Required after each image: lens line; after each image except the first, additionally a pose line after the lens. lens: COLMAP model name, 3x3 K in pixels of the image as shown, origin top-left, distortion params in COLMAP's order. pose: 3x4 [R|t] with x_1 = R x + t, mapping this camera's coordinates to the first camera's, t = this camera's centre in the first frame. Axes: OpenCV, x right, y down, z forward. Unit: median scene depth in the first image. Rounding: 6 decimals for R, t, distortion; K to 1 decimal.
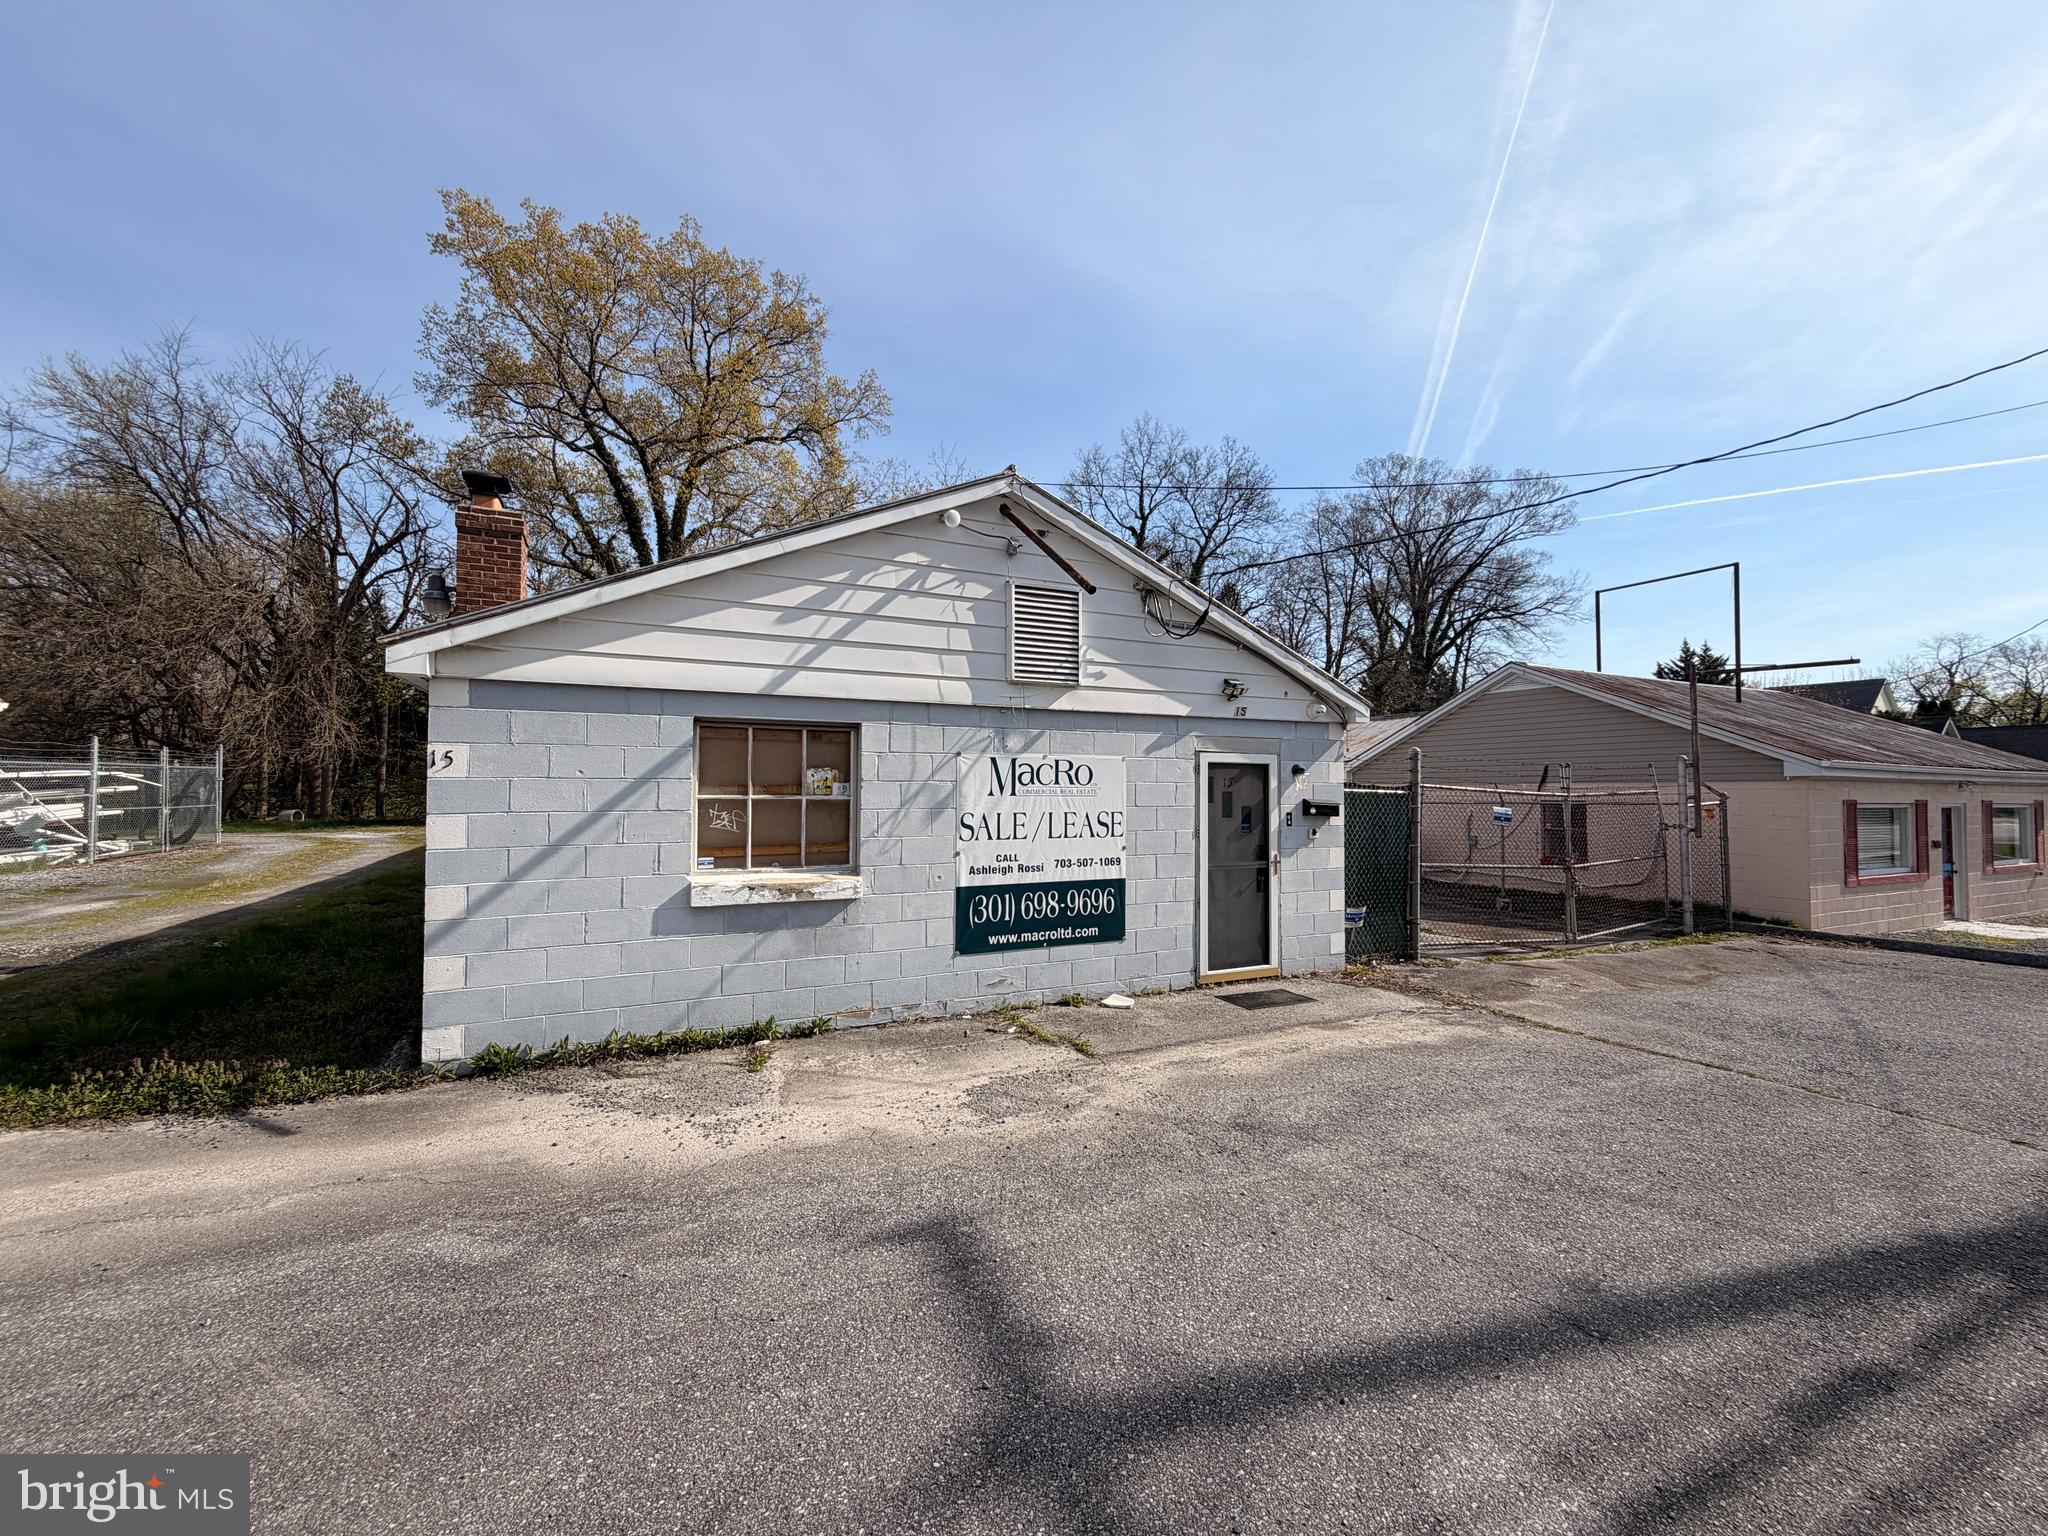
lens RADIAL K [[829.6, 0, 1014.4], [0, 829.6, 765.9], [0, 0, 1]] dist [0.001864, 0.000211]
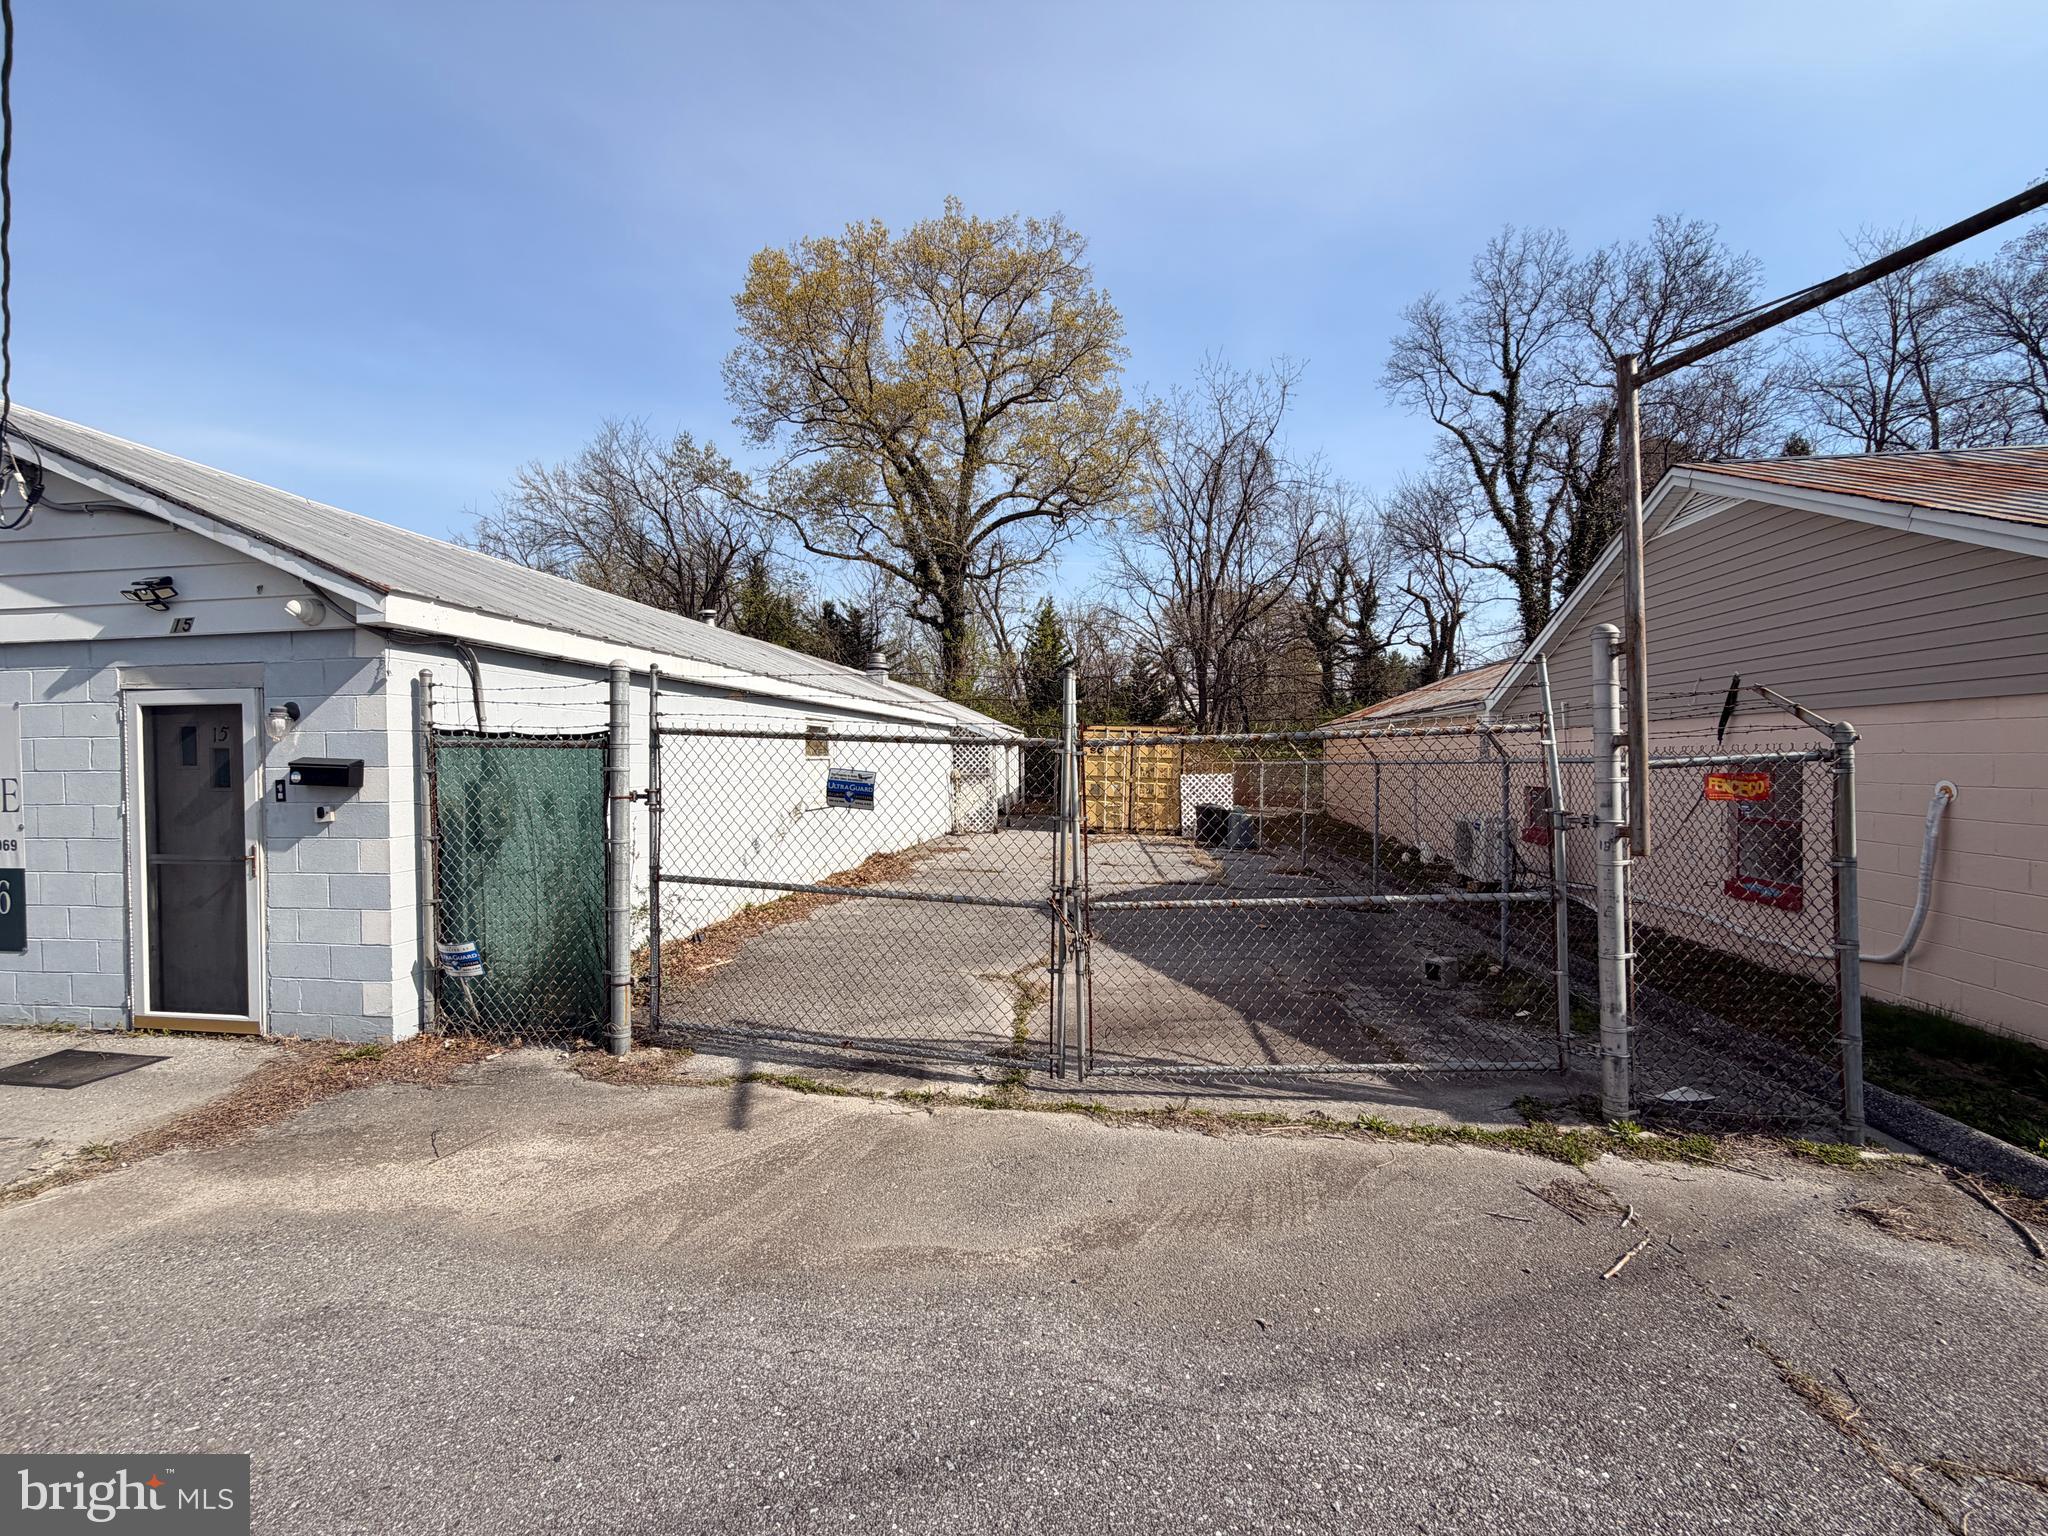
lens RADIAL K [[829.6, 0, 1017.3], [0, 829.6, 770.2], [0, 0, 1]] dist [0.001864, 0.000211]
pose [[0.823770, -0.005227, -0.566900, 1.186103], [0.029437, 0.999003, 0.033564, 0.045976], [0.566160, -0.044336, 0.823102, 0.831891]]
